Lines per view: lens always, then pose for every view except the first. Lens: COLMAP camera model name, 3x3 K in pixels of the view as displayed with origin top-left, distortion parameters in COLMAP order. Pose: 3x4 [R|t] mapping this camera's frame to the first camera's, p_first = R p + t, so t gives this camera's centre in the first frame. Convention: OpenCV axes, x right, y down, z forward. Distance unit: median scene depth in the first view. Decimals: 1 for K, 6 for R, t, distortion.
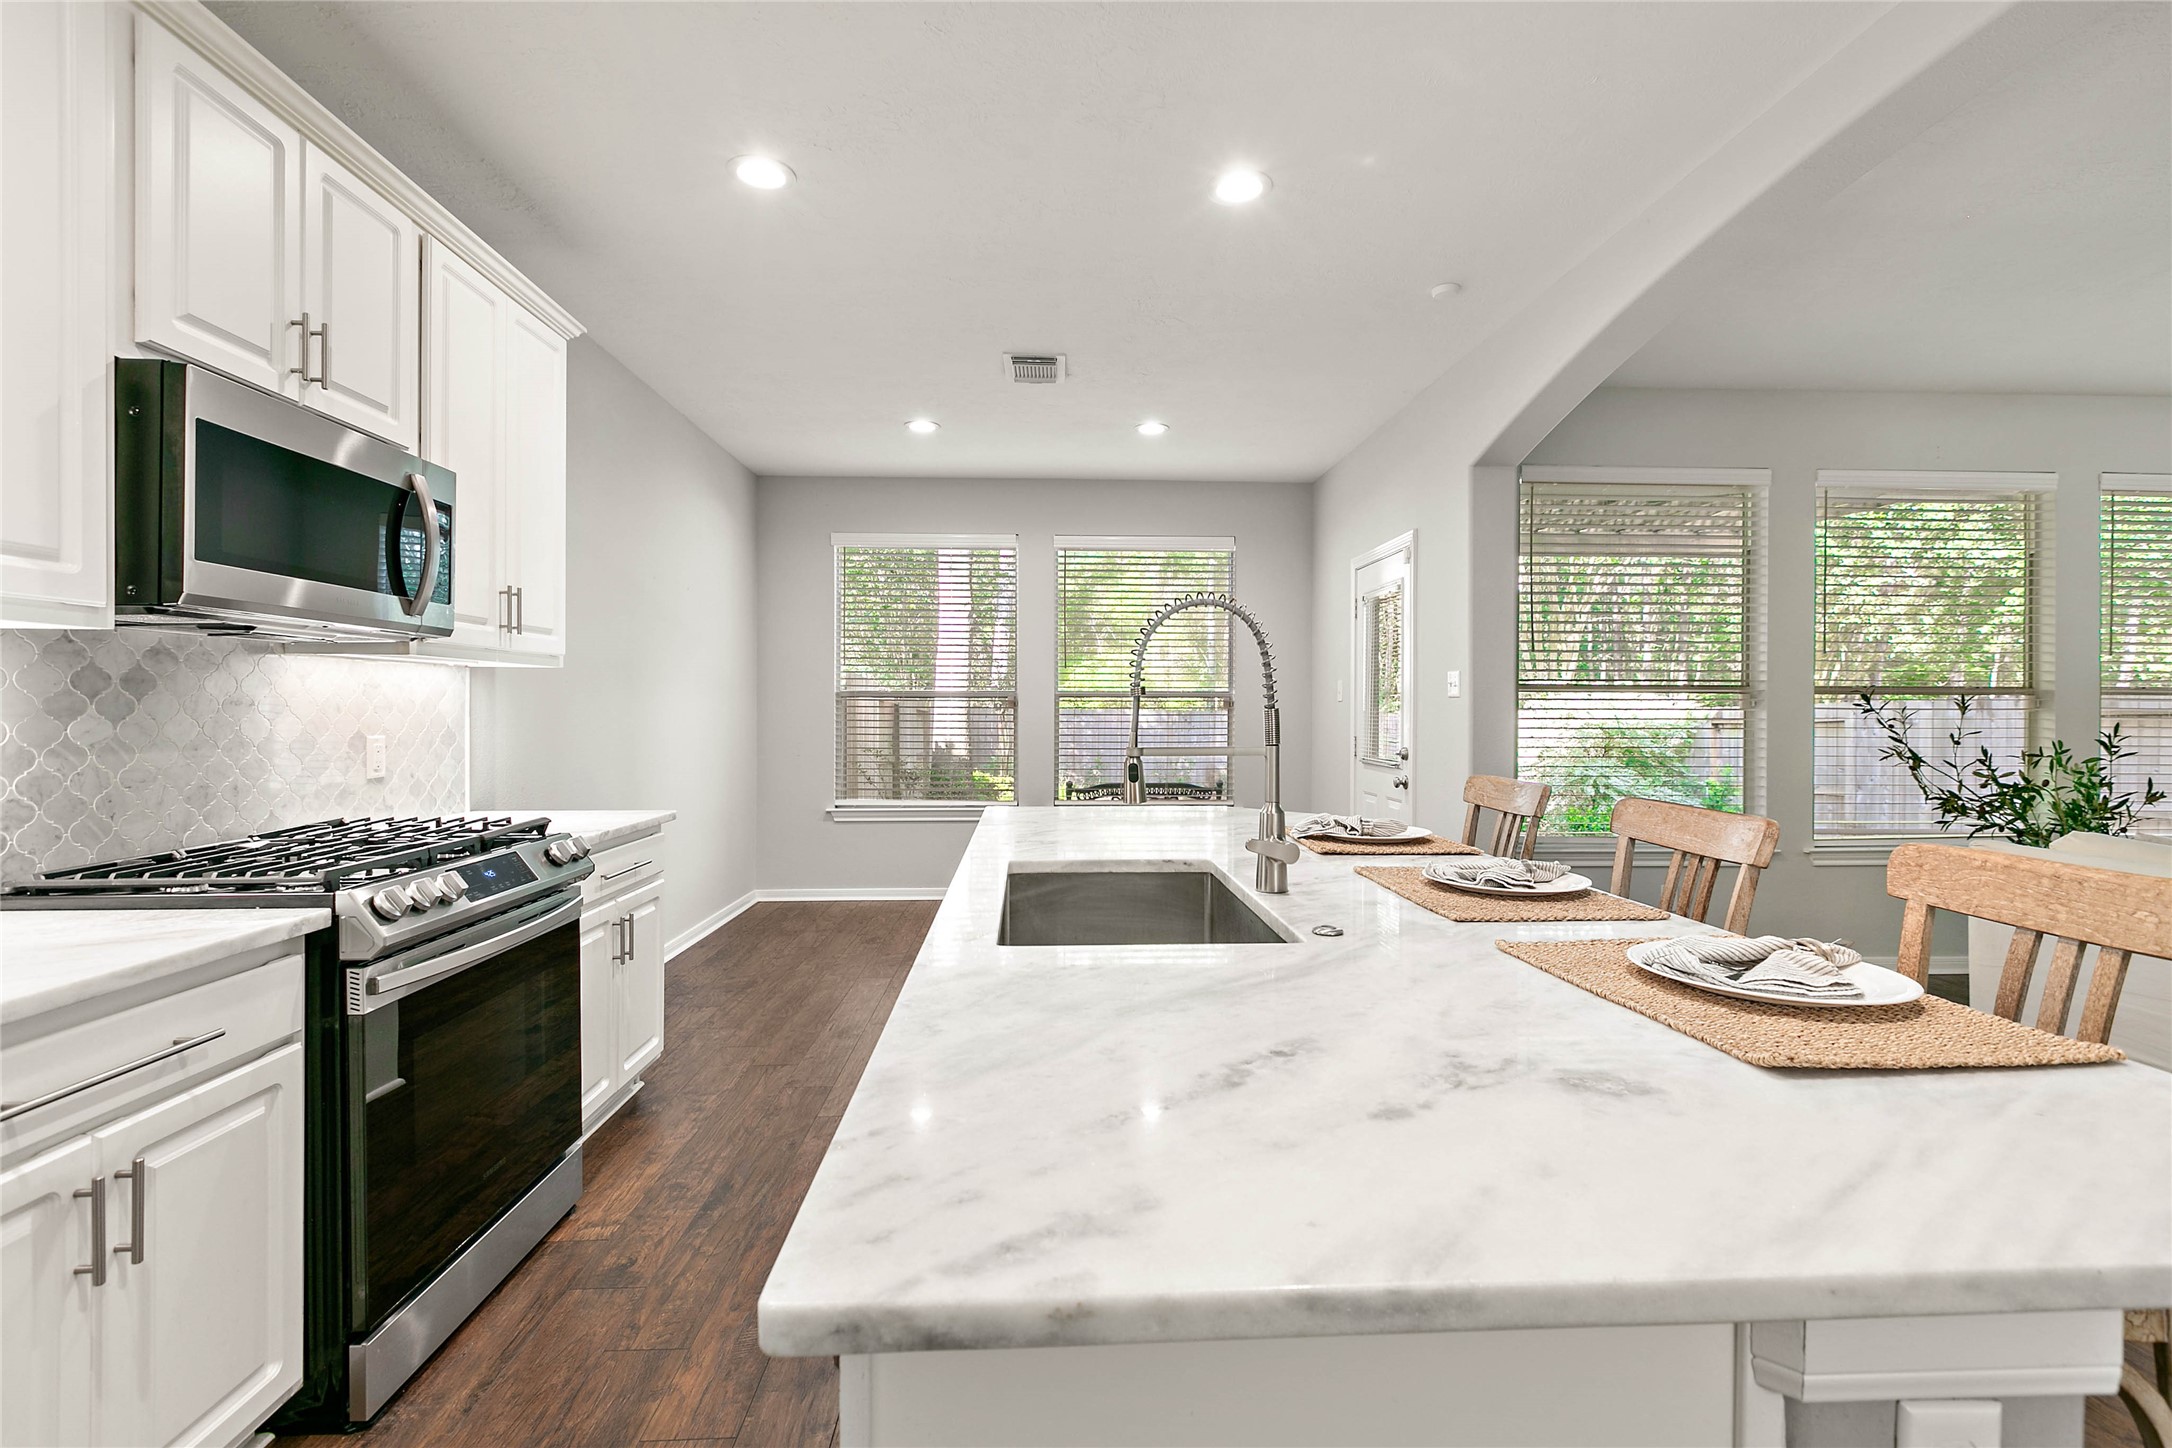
lens RADIAL K [[972.1, 0, 1088.2], [0, 972.1, 712.7], [0, 0, 1]] dist [0.000188, -0.000459]
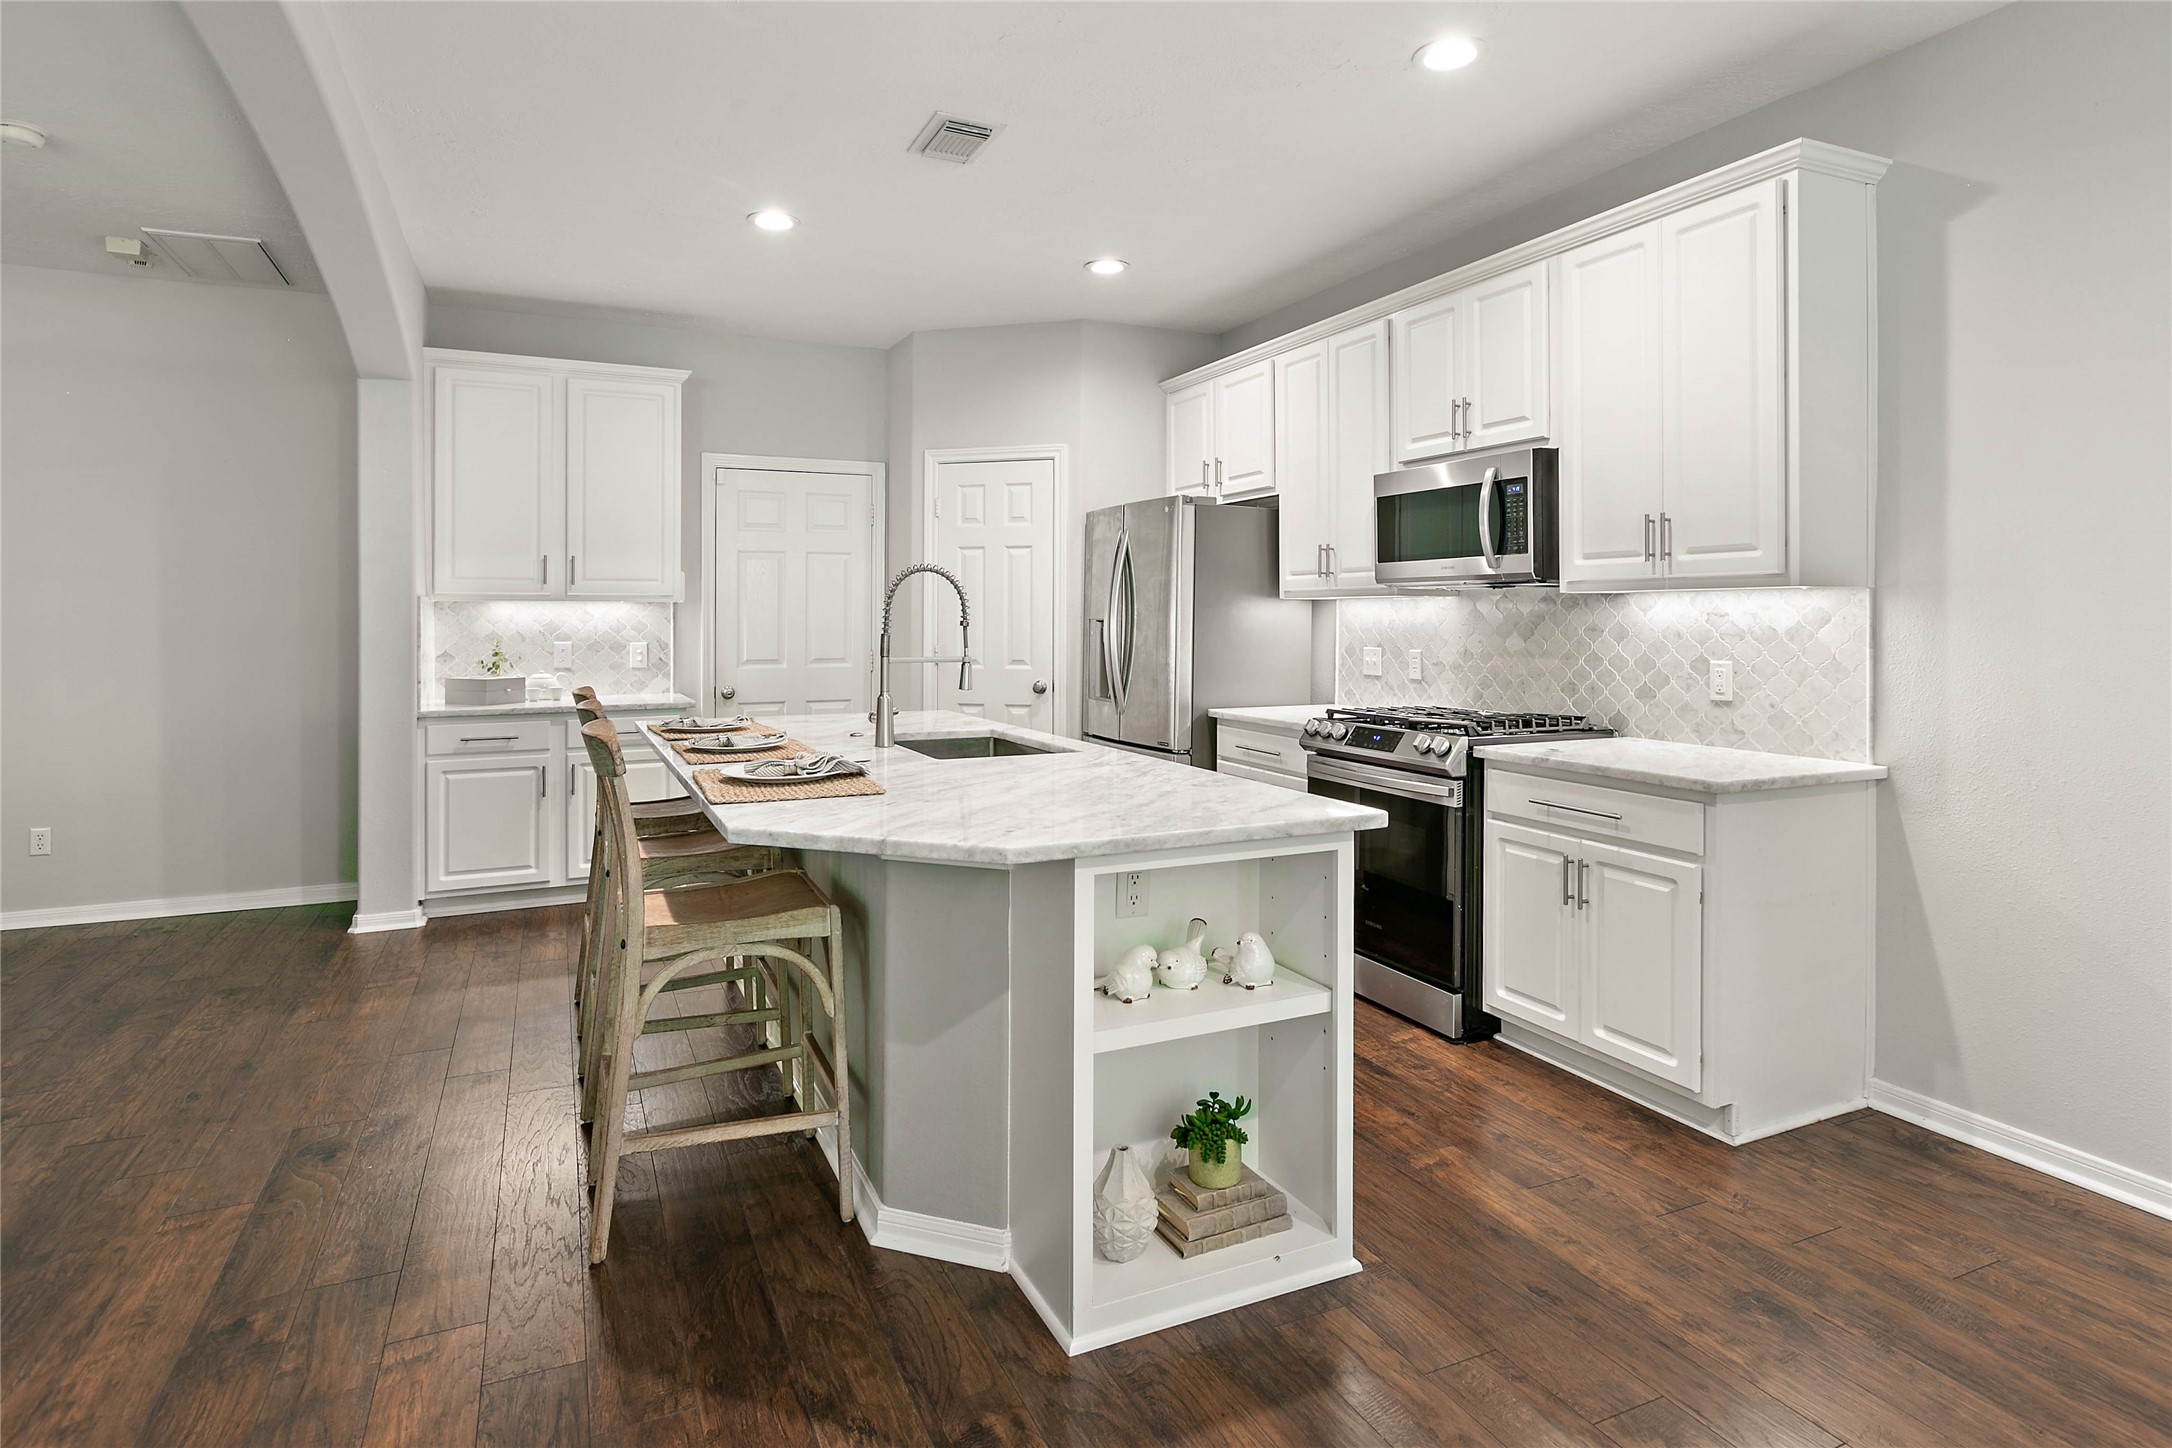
lens RADIAL K [[1199.4, 0, 1084.1], [0, 1199.4, 609.9], [0, 0, 1]] dist [-0.000578, -0.000756]
pose [[-0.931555, -0.006362, -0.363544, 0.439226], [-0.006015, 0.999980, -0.002087, -0.028149], [0.363550, 0.000242, -0.931575, 2.161695]]
